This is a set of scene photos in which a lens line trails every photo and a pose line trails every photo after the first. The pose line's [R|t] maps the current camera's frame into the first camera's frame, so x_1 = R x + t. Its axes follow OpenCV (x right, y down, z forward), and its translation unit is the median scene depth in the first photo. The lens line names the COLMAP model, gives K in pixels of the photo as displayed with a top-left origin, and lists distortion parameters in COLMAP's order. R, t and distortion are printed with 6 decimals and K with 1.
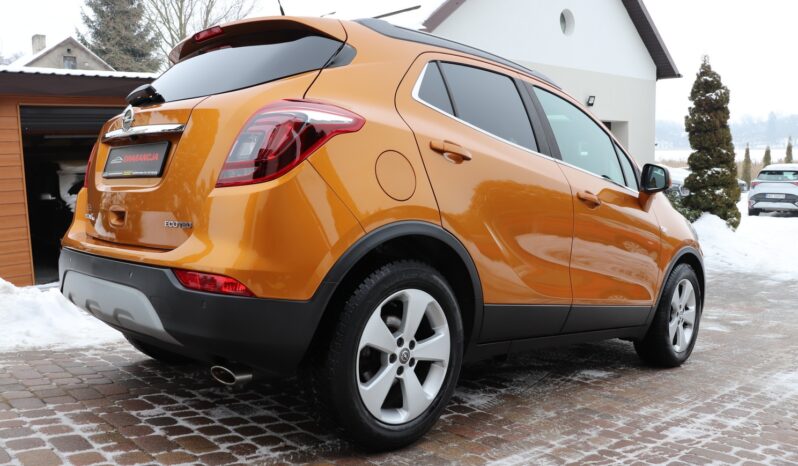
lens RADIAL K [[691.6, 0, 399.0], [0, 691.6, 233.0], [0, 0, 1]] dist [-0.113765, -0.000894]
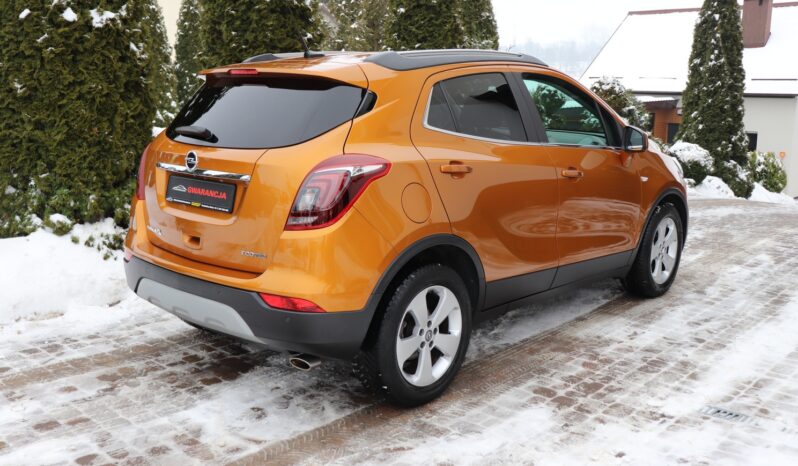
lens RADIAL K [[845.9, 0, 399.0], [0, 845.9, 233.0], [0, 0, 1]] dist [-0.003449, -0.000438]
pose [[0.997798, -0.059325, 0.029673, -0.084946], [0.052643, 0.980391, 0.189903, -0.320162], [-0.040357, -0.187922, 0.981354, -0.549790]]
